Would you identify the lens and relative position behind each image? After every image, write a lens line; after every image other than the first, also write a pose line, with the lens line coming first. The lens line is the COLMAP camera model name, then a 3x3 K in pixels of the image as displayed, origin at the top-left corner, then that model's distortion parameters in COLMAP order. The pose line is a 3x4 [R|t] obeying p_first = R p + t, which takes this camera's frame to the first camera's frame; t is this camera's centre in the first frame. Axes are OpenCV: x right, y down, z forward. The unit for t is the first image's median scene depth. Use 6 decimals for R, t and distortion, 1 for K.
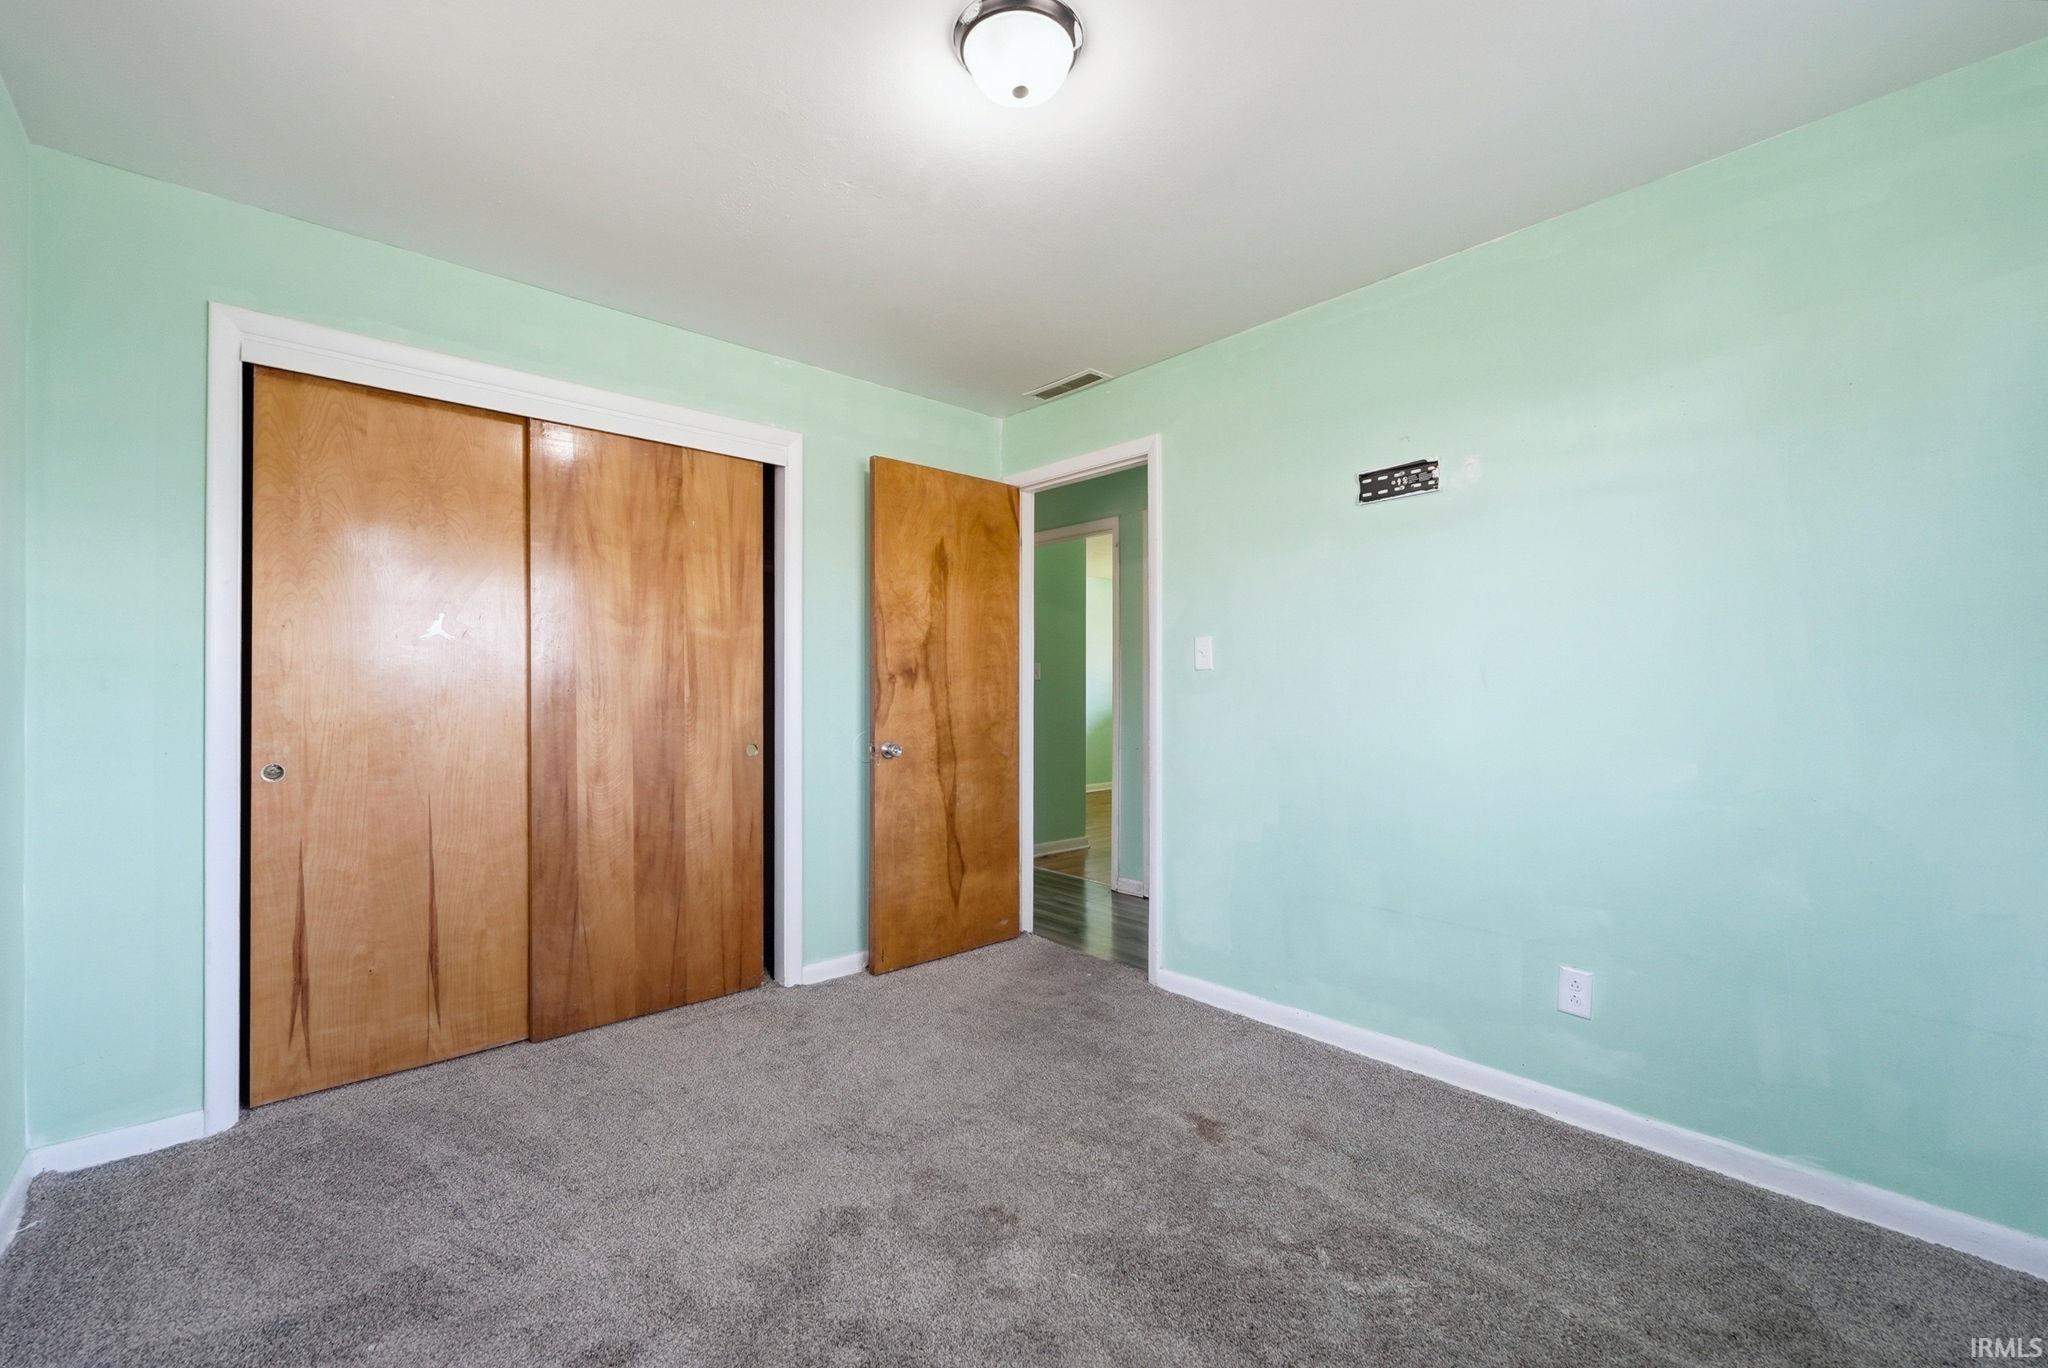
lens RADIAL K [[827.4, 0, 1018.5], [0, 827.4, 686.8], [0, 0, 1]] dist [-0.000531, -0.000876]
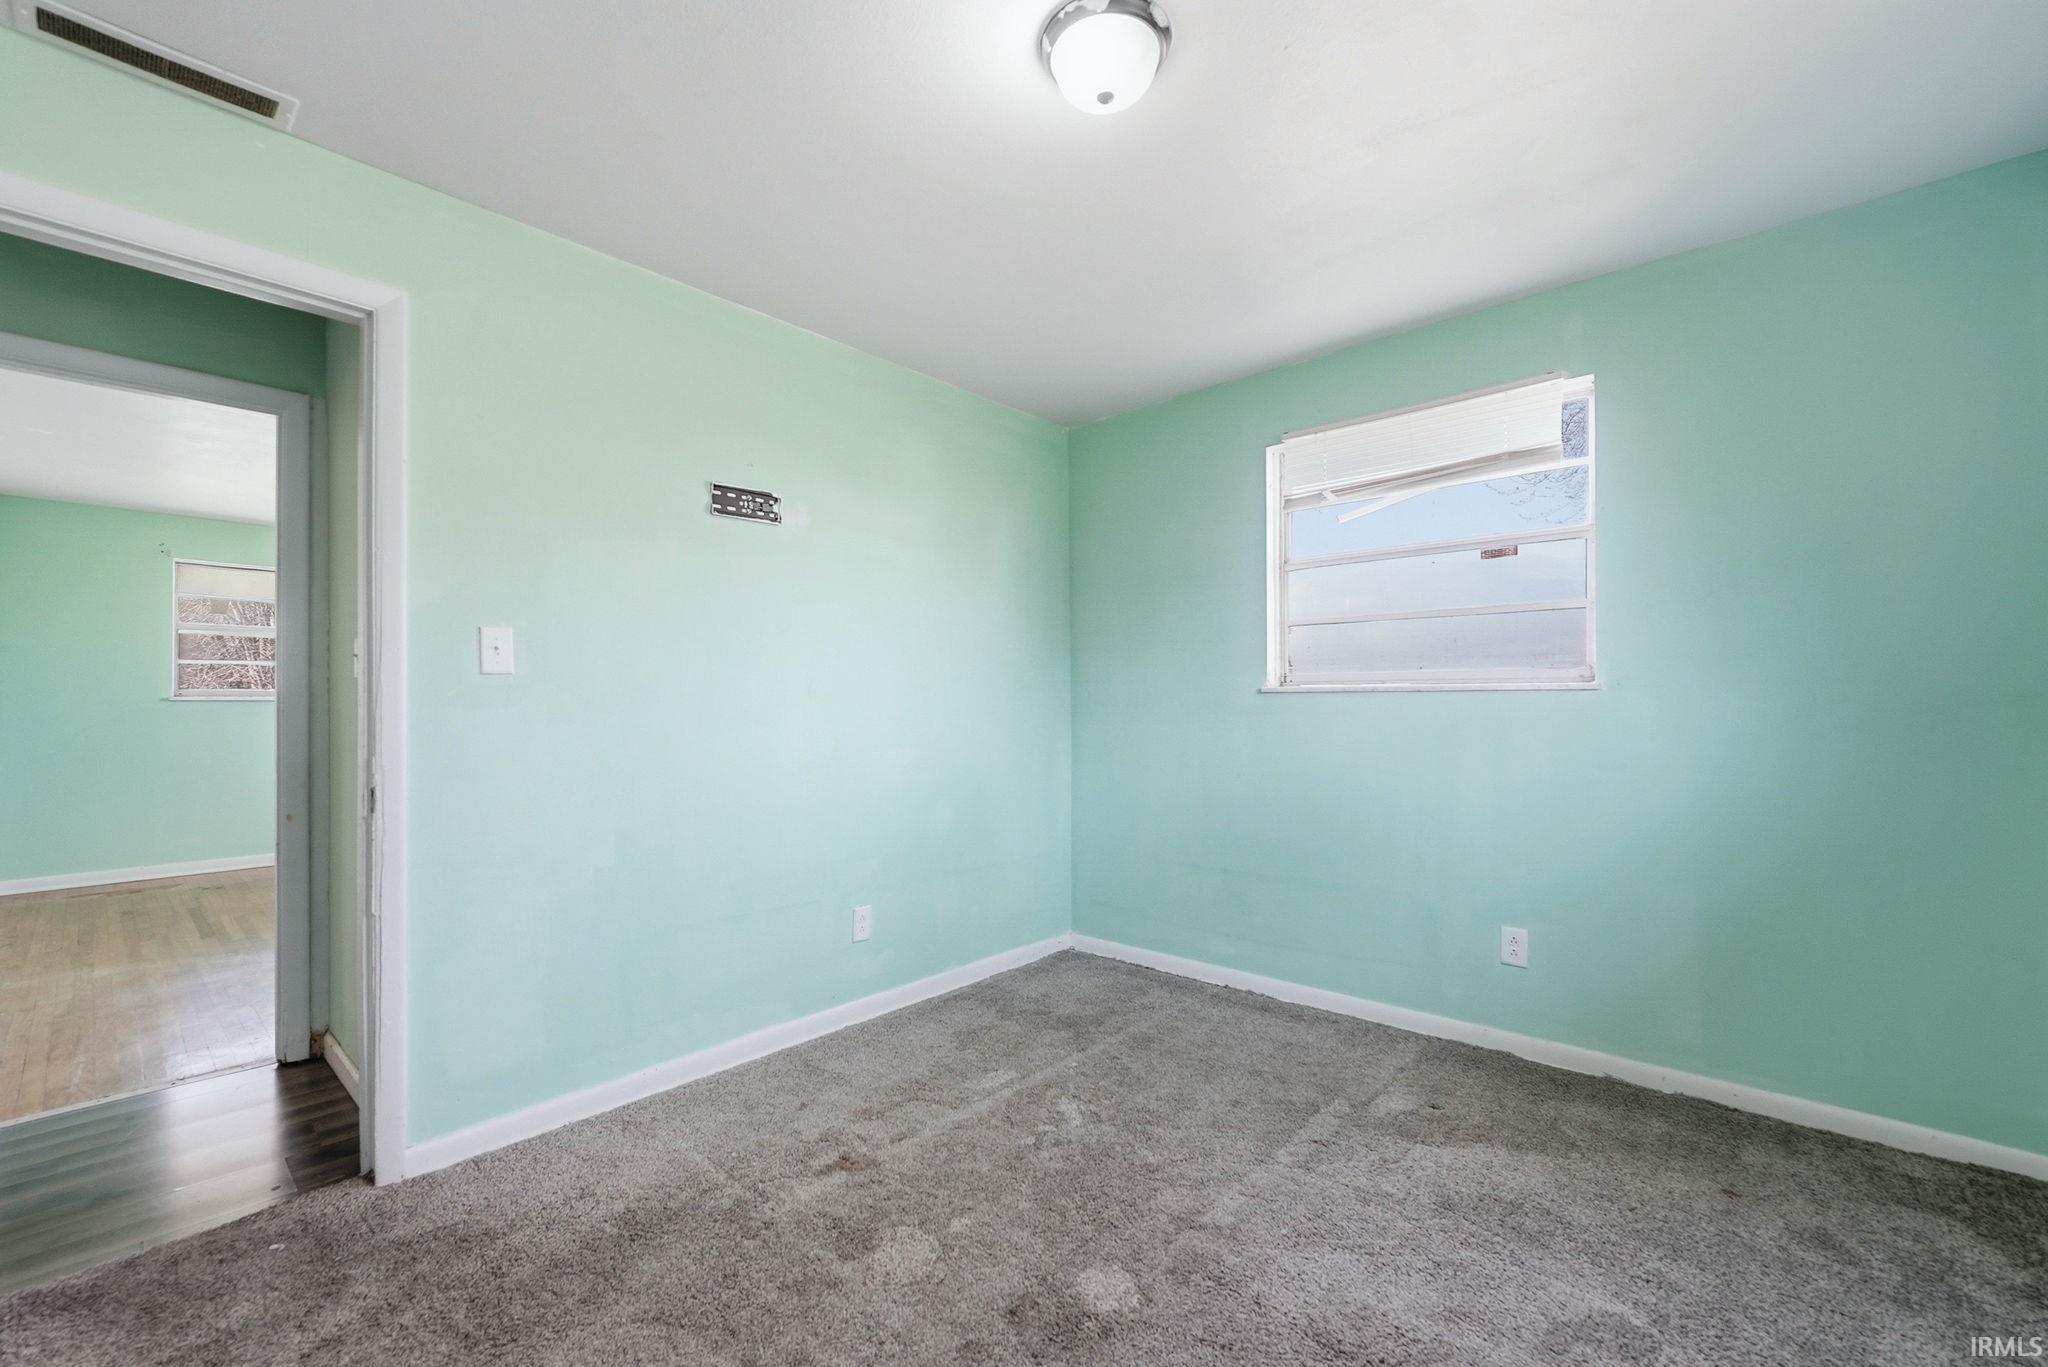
lens RADIAL K [[827.4, 0, 972.2], [0, 827.4, 713.0], [0, 0, 1]] dist [-0.000531, -0.000876]
pose [[-0.056587, -0.000971, 0.998397, -0.615641], [0.007810, 0.999968, 0.001415, 0.018479], [-0.998367, 0.007878, -0.056578, 0.784182]]
